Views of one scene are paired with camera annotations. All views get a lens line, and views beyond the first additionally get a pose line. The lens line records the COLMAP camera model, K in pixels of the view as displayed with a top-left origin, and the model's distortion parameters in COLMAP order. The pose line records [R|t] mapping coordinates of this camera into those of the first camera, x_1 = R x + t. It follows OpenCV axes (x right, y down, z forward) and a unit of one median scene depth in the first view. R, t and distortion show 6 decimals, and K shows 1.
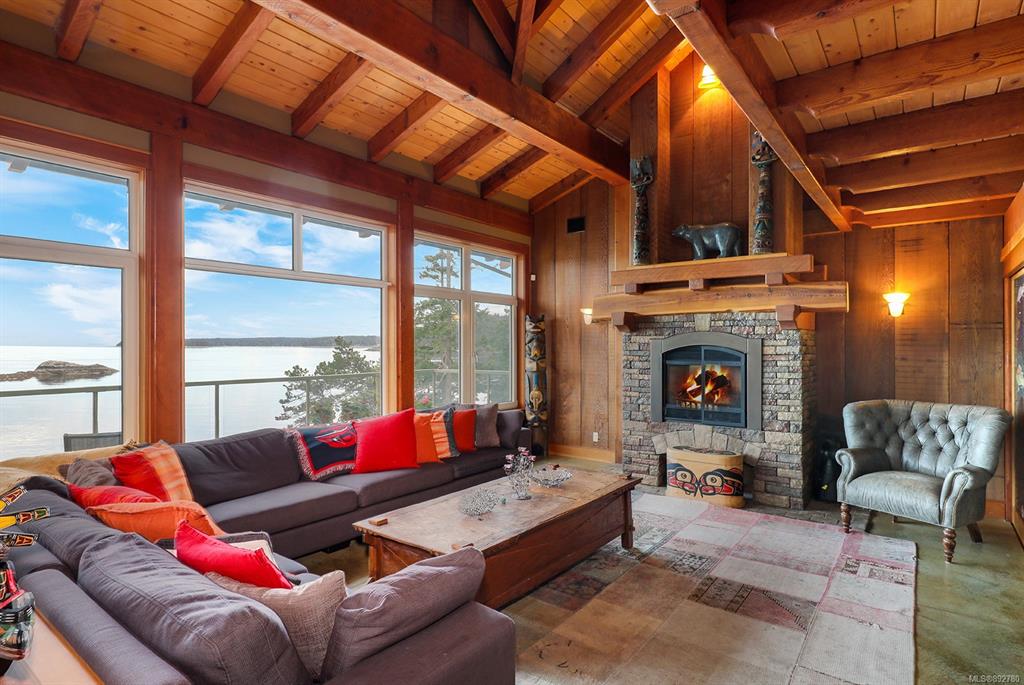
lens RADIAL K [[542.2, 0, 515.0], [0, 542.2, 341.9], [0, 0, 1]] dist [-0.001827, 0.001660]
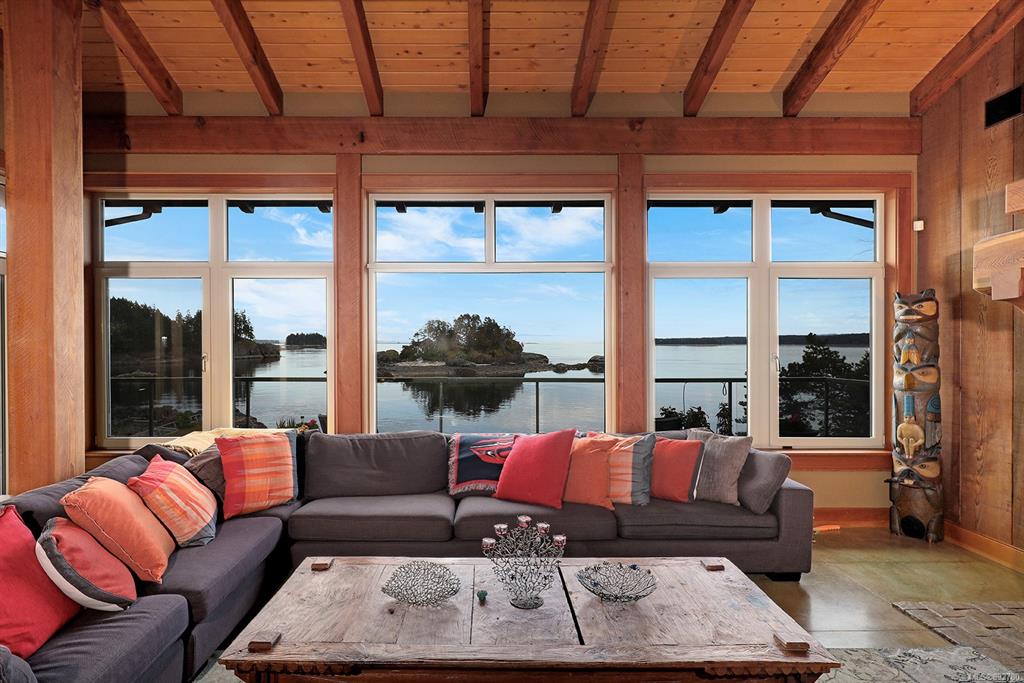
lens RADIAL K [[542.2, 0, 509.4], [0, 542.2, 343.1], [0, 0, 1]] dist [-0.001827, 0.001660]
pose [[0.605823, 0.000207, -0.795600, 0.259140], [0.003200, 0.999991, 0.002696, 0.003039], [0.795593, -0.004179, 0.605817, 0.350147]]
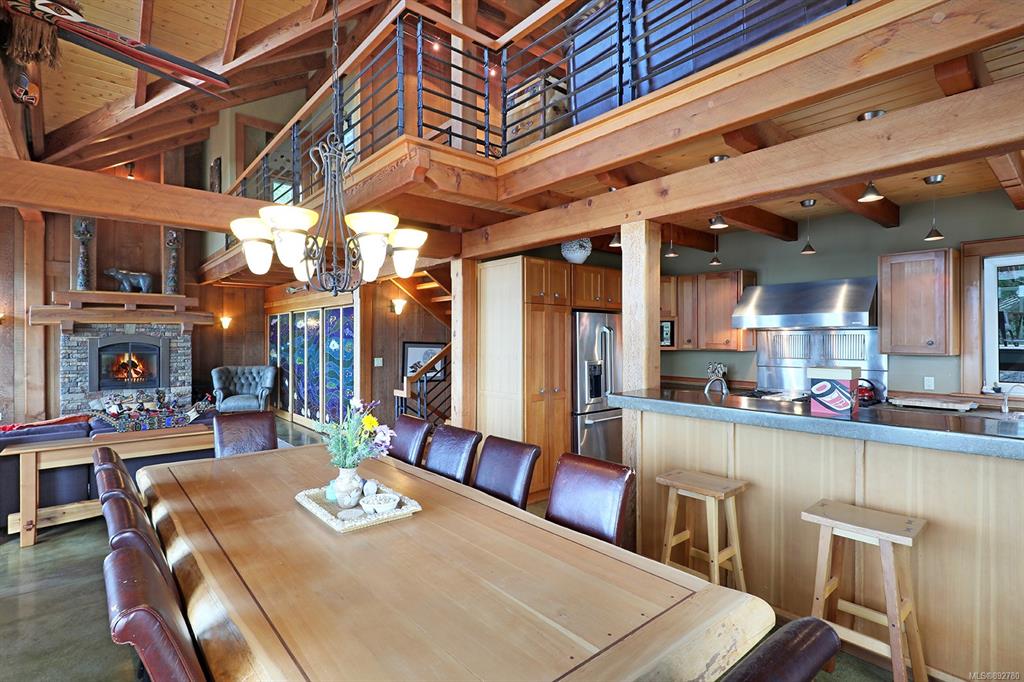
lens RADIAL K [[499.3, 0, 511.7], [0, 499.3, 338.1], [0, 0, 1]] dist [-0.000372, -0.000136]
pose [[0.213436, -0.000455, 0.976957, -0.887543], [-0.004977, 0.999986, 0.001553, -0.015114], [-0.976944, -0.005194, 0.213431, -0.482778]]
